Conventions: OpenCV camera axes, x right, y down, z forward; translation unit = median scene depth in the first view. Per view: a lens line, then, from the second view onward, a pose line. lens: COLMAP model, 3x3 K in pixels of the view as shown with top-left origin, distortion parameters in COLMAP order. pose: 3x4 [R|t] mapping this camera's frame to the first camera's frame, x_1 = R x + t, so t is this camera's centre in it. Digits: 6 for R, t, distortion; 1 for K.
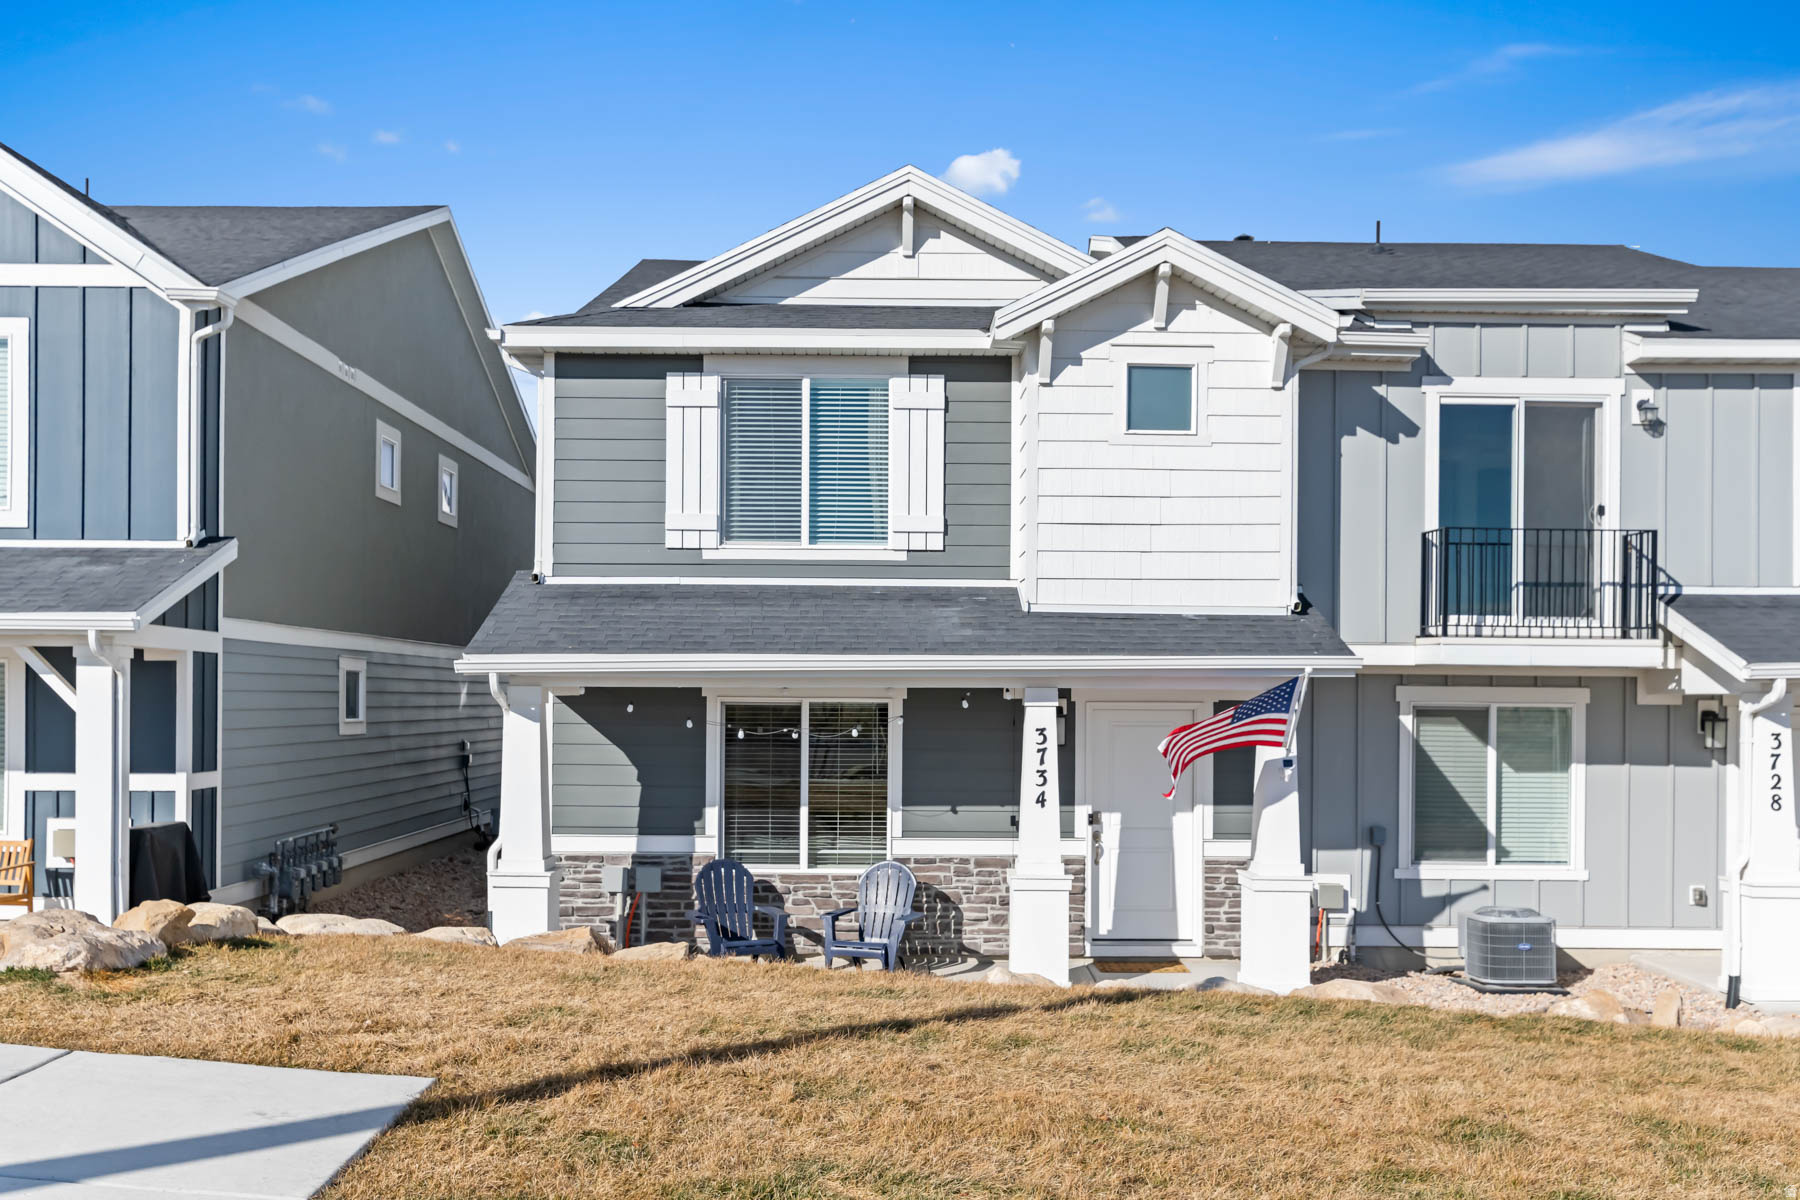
lens RADIAL K [[1542.6, 0, 900.1], [0, 1542.6, 689.2], [0, 0, 1]] dist [0.001893, 0.004266]
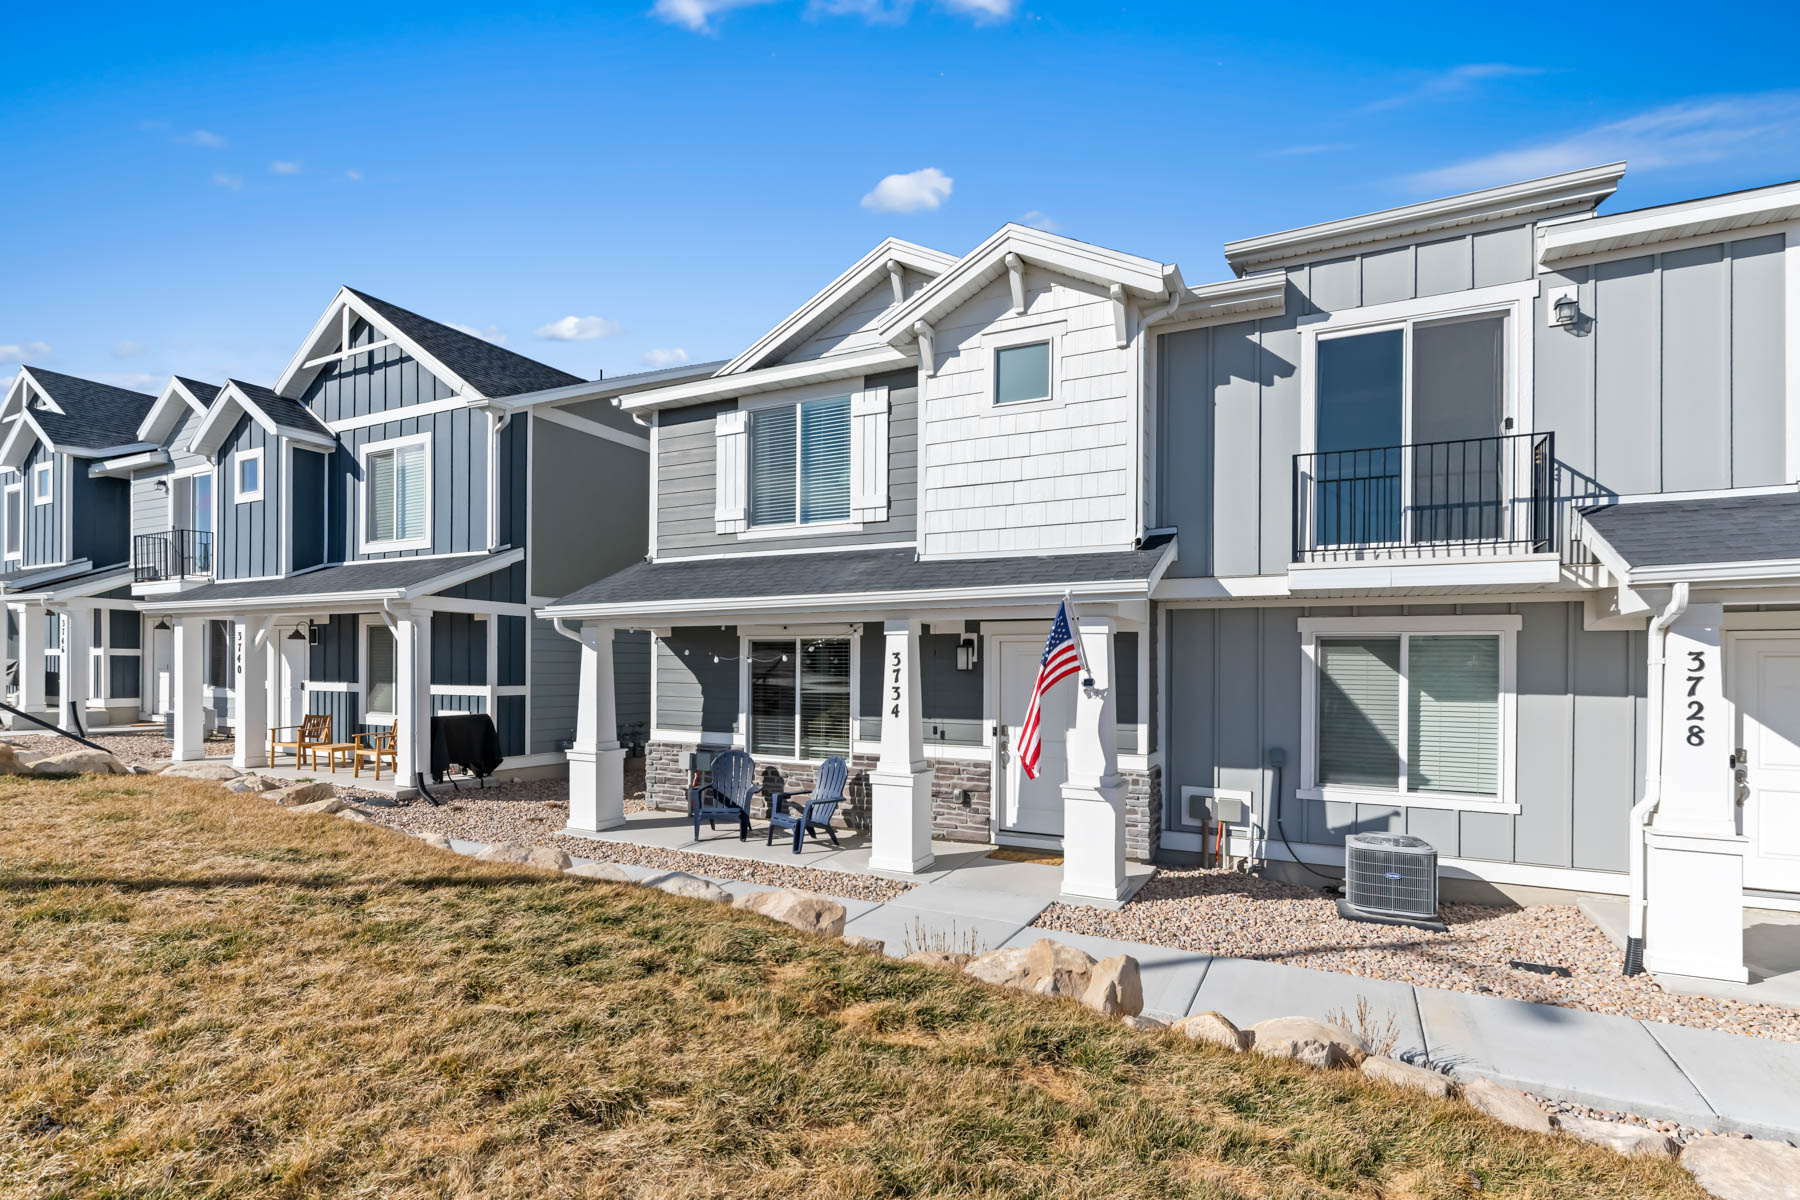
lens RADIAL K [[864.6, 0, 898.8], [0, 864.6, 665.2], [0, 0, 1]] dist [-0.000523, -0.000442]
pose [[0.880542, -0.001968, -0.473964, 0.382474], [0.000755, 0.999996, -0.002750, 0.034023], [0.473967, 0.002064, 0.880540, 0.363581]]
